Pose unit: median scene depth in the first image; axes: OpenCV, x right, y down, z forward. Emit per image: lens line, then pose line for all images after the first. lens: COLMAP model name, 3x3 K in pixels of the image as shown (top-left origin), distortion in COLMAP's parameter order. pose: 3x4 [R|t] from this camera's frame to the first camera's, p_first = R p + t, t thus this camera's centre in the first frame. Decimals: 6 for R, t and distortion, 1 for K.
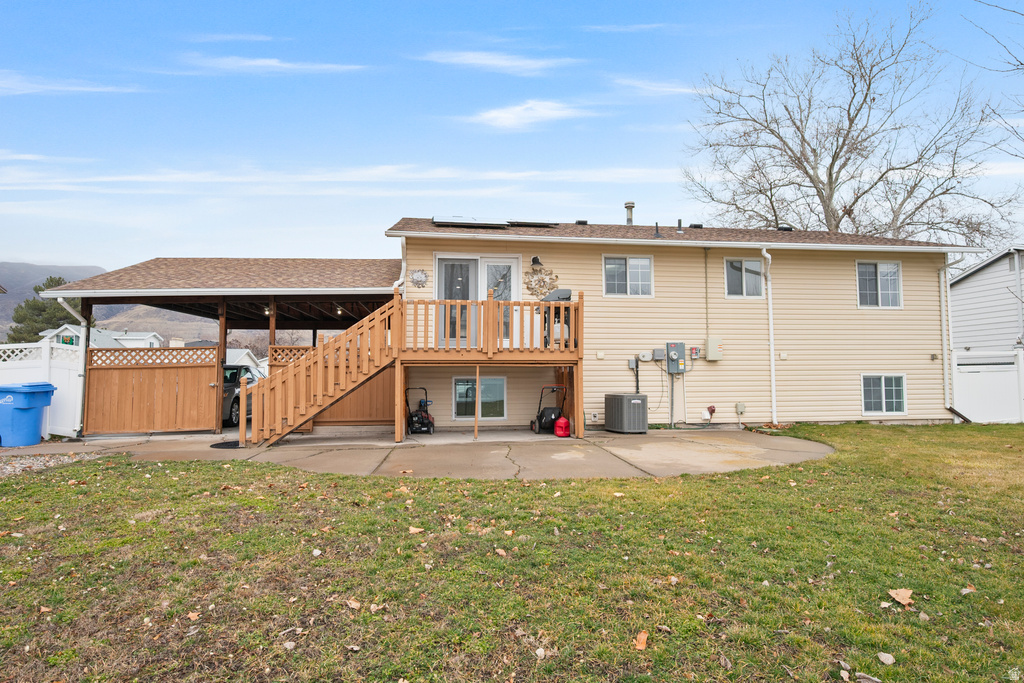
lens RADIAL K [[568.5, 0, 512.0], [0, 568.5, 341.5], [0, 0, 1]] dist [-0.008641, -0.000860]
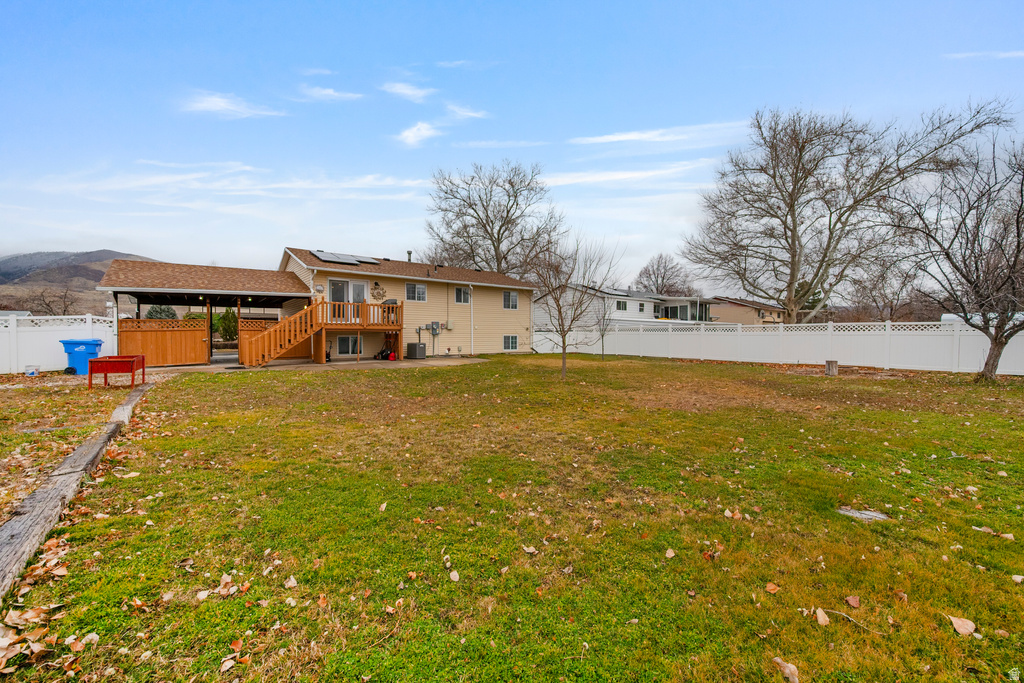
lens RADIAL K [[401.2, 0, 512.5], [0, 401.2, 342.5], [0, 0, 1]] dist [-0.001977, -0.000140]
pose [[0.855729, -0.007448, 0.517371, -0.304058], [-0.032293, 0.997178, 0.067766, -0.034829], [-0.516416, -0.074697, 0.853074, -0.605256]]
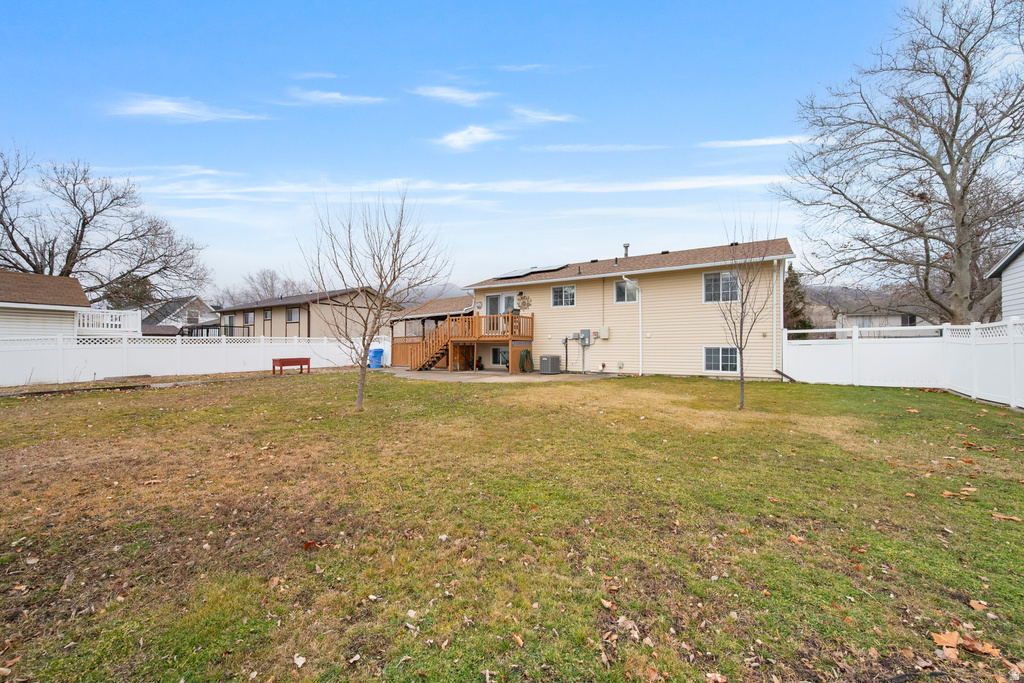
lens RADIAL K [[401.2, 0, 512.5], [0, 401.2, 342.5], [0, 0, 1]] dist [-0.001977, -0.000140]
pose [[0.767769, -0.003974, -0.640714, 0.952894], [0.036299, 0.998644, 0.037303, -0.013290], [0.639697, -0.051898, 0.766873, -0.187642]]
